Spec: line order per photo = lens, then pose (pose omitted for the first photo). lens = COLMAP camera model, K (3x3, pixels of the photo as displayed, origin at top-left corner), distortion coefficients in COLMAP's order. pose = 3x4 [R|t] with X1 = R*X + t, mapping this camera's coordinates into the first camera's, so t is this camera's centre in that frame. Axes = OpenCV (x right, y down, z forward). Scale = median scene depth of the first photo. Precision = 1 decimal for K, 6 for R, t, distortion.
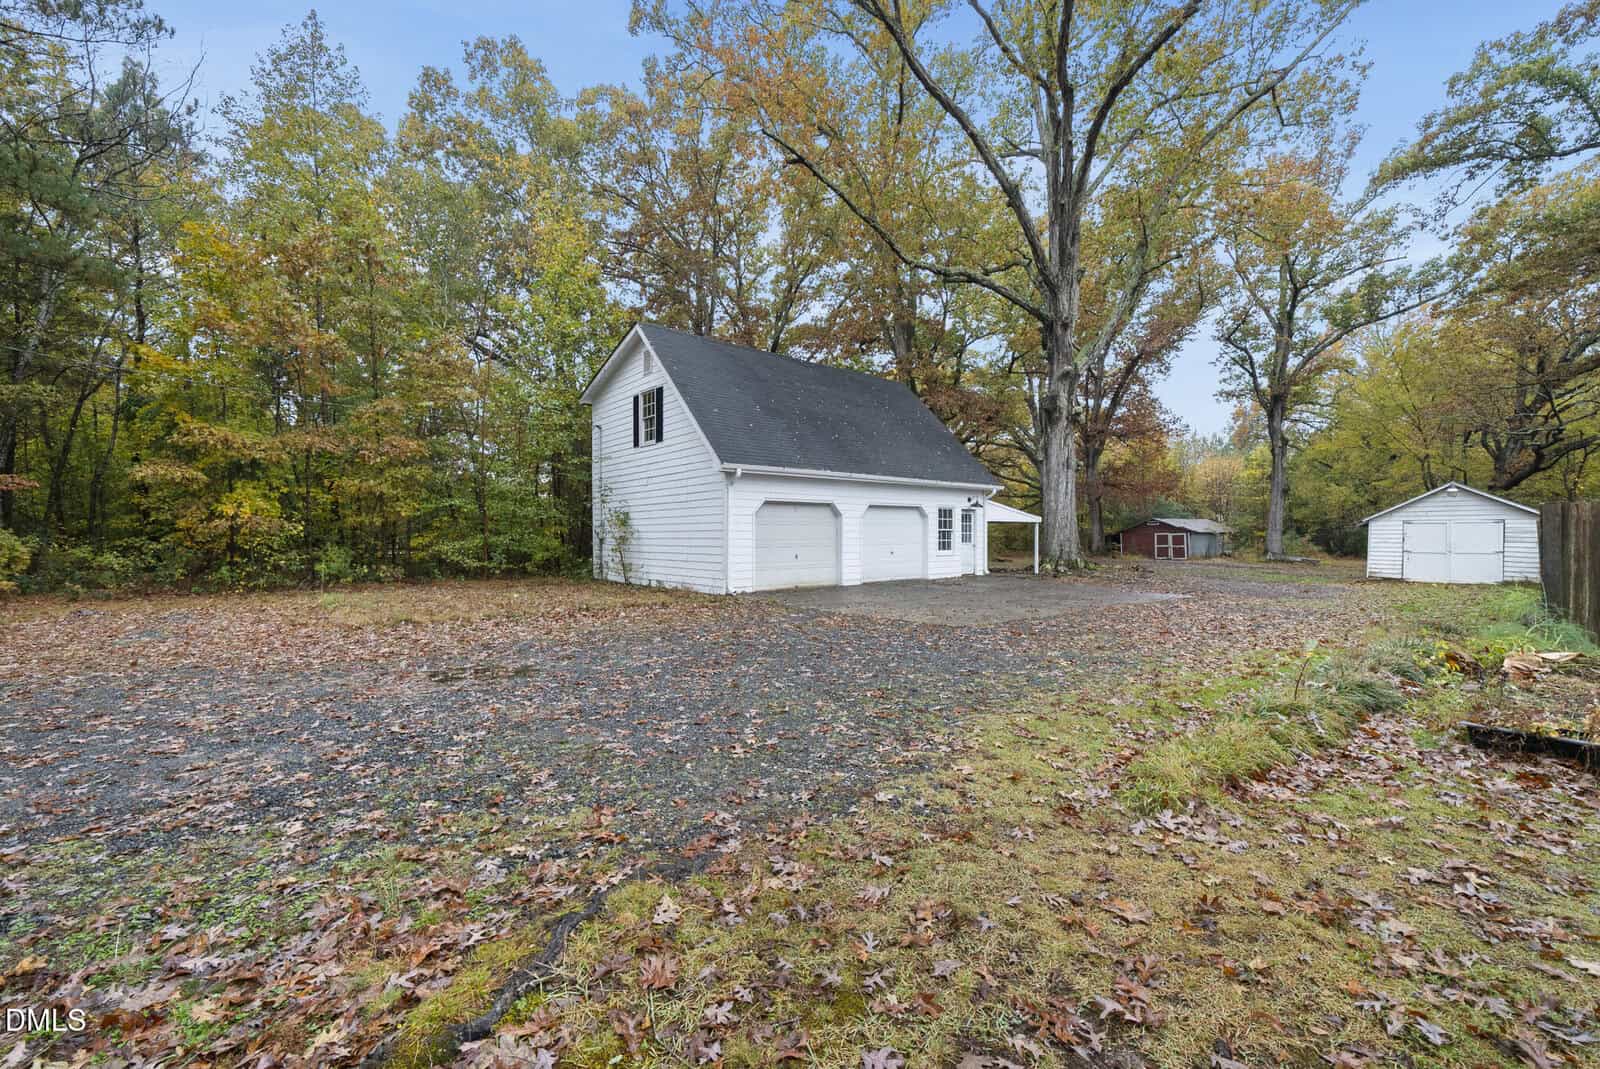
lens RADIAL K [[631.8, 0, 791.8], [0, 631.8, 538.3], [0, 0, 1]] dist [-0.009333, 0.000934]
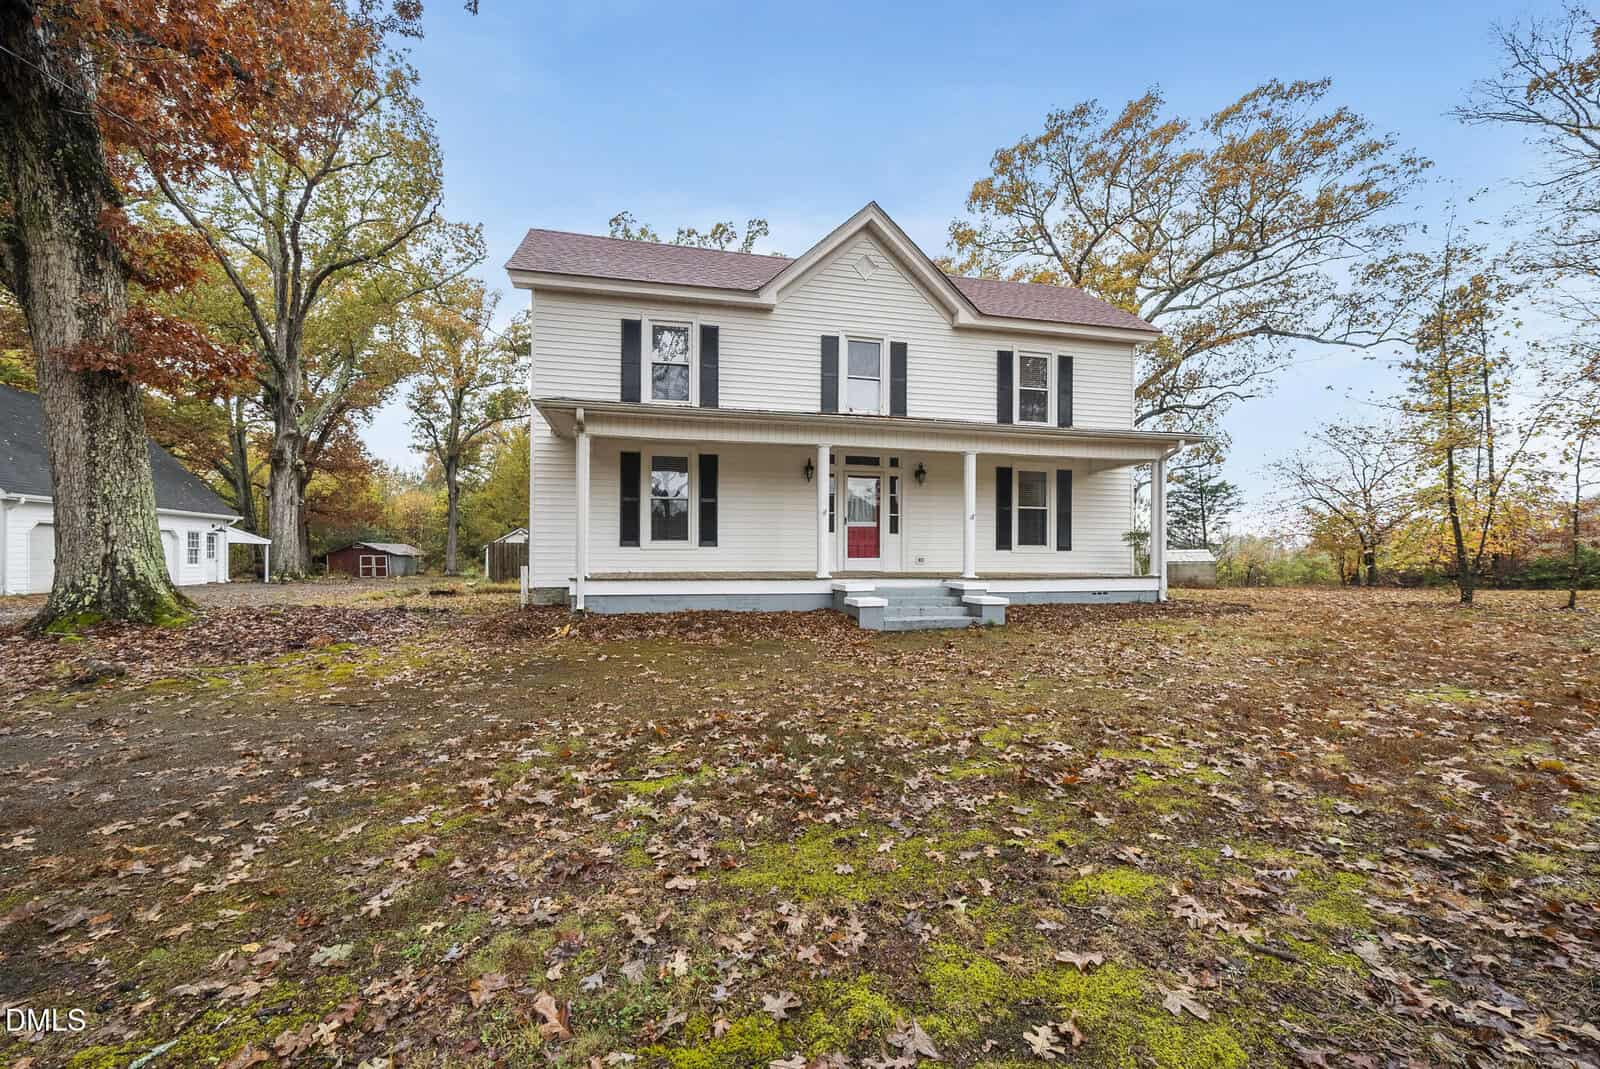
lens RADIAL K [[631.8, 0, 790.0], [0, 631.8, 561.9], [0, 0, 1]] dist [-0.009333, 0.000934]
pose [[0.433926, -0.003552, 0.900942, -0.178686], [0.004740, 0.999987, 0.001660, 0.008500], [-0.900936, 0.003550, 0.433937, -0.311847]]
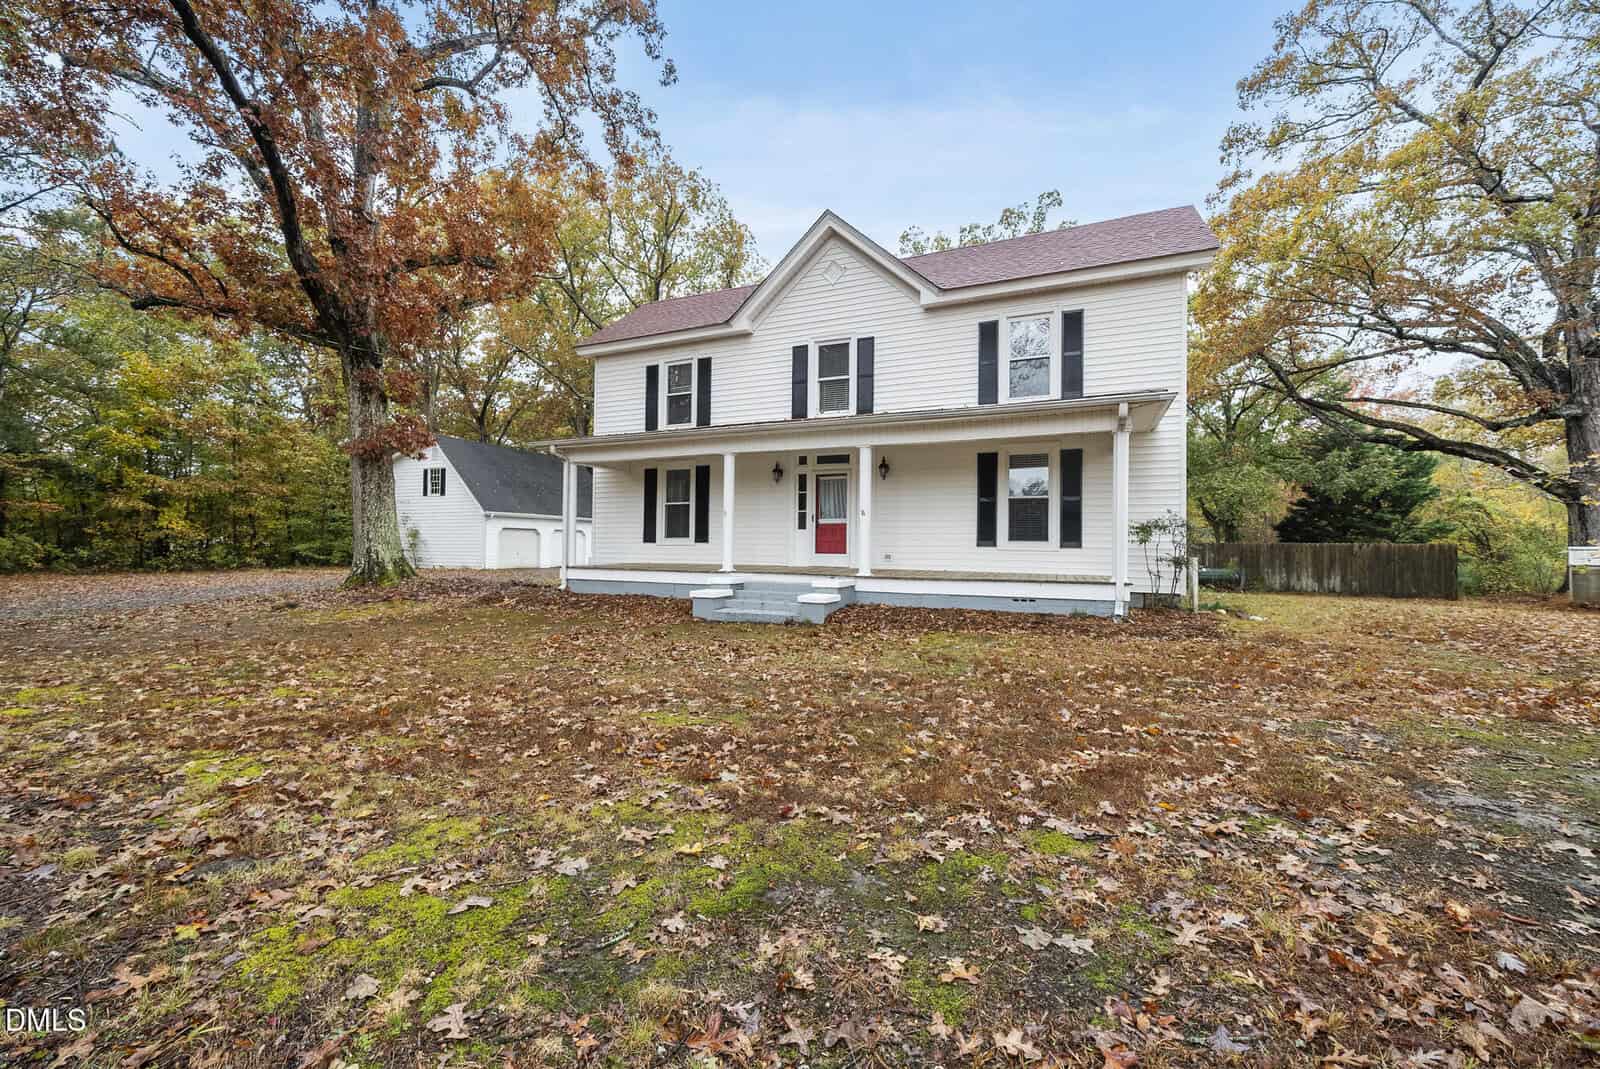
lens RADIAL K [[631.8, 0, 807.5], [0, 631.8, 544.2], [0, 0, 1]] dist [-0.009333, 0.000934]
pose [[0.887415, 0.024845, 0.460301, -0.038622], [-0.016009, 0.999605, -0.023090, 0.009792], [-0.460693, 0.013122, 0.887462, -0.487450]]
